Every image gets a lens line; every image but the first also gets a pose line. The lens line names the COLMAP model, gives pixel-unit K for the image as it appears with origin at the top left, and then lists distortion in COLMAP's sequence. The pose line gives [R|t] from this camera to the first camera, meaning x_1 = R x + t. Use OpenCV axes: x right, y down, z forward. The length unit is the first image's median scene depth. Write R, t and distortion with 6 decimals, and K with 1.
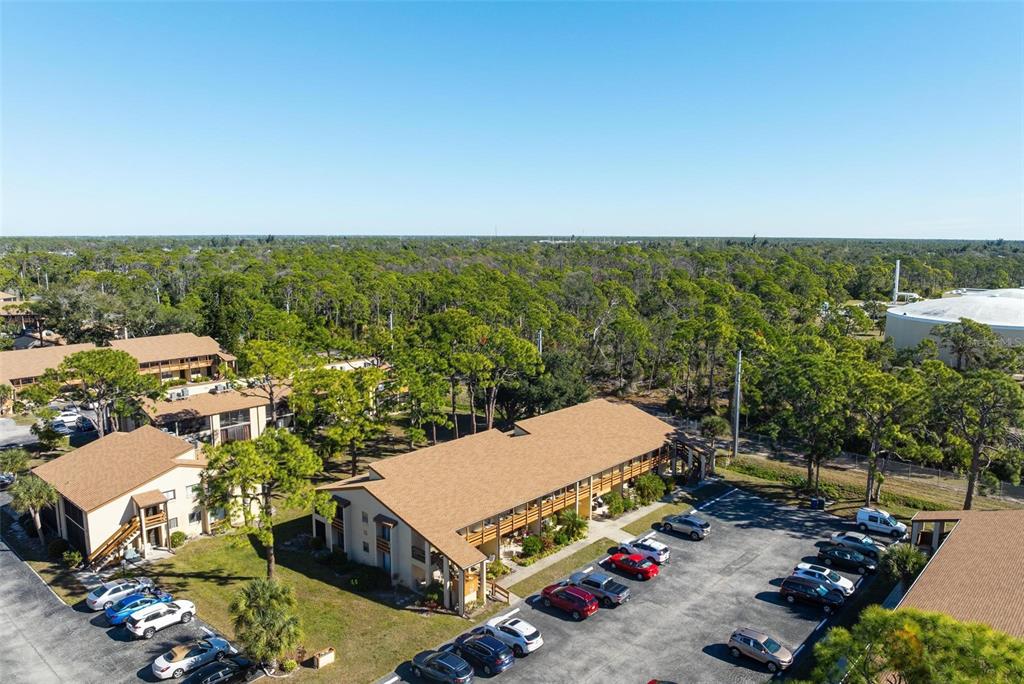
lens RADIAL K [[727.8, 0, 510.8], [0, 727.8, 298.3], [0, 0, 1]] dist [-0.040694, 0.000970]
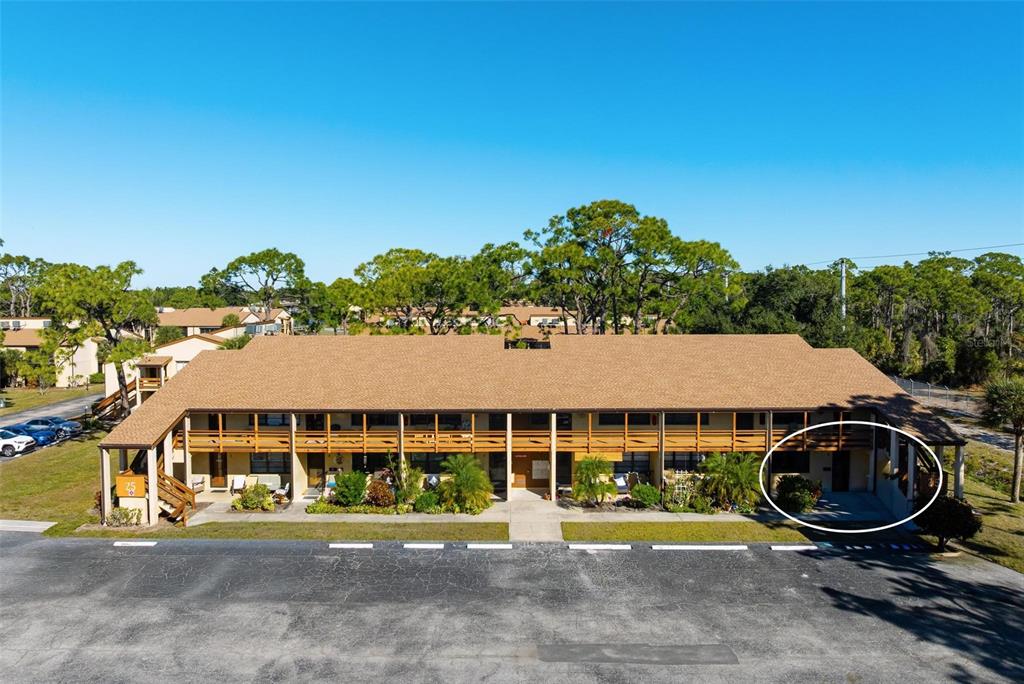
lens RADIAL K [[727.8, 0, 510.8], [0, 727.8, 298.3], [0, 0, 1]] dist [-0.040694, 0.000970]
pose [[0.675293, 0.003669, -0.737540, 0.493483], [-0.061704, 0.996763, -0.051538, 0.201183], [0.734964, 0.080312, 0.673334, 0.653241]]
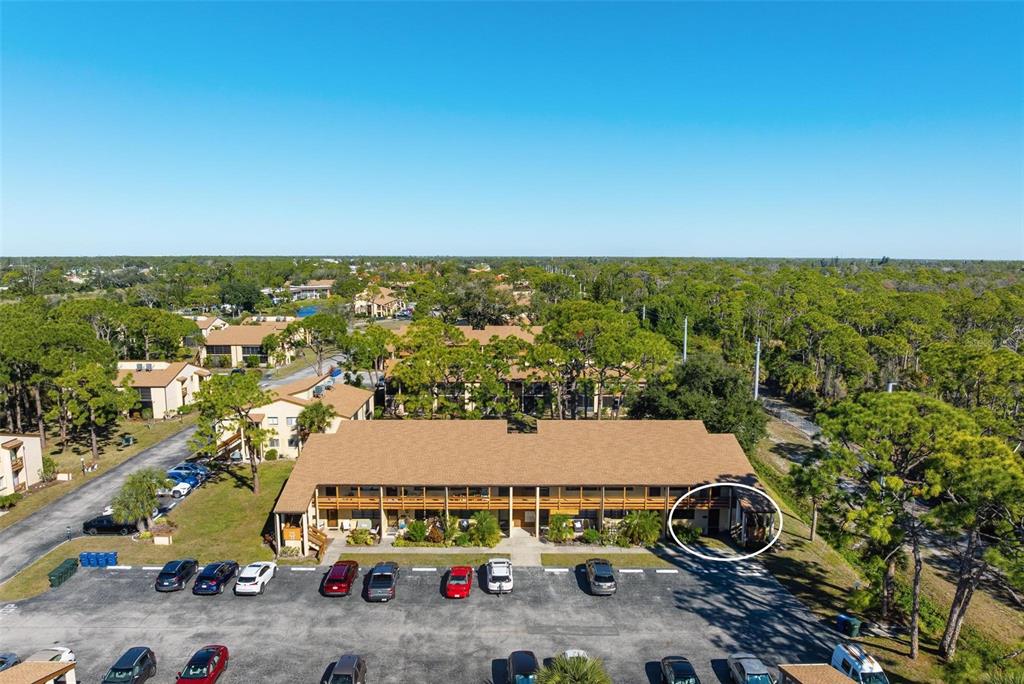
lens RADIAL K [[729.9, 0, 512.0], [0, 729.9, 342.0], [0, 0, 1]] dist [-0.037472, -0.001937]
pose [[0.681813, 0.087343, -0.726293, 0.735204], [-0.067074, 0.996128, 0.056826, 0.028850], [0.728445, 0.009971, 0.685032, 0.403599]]
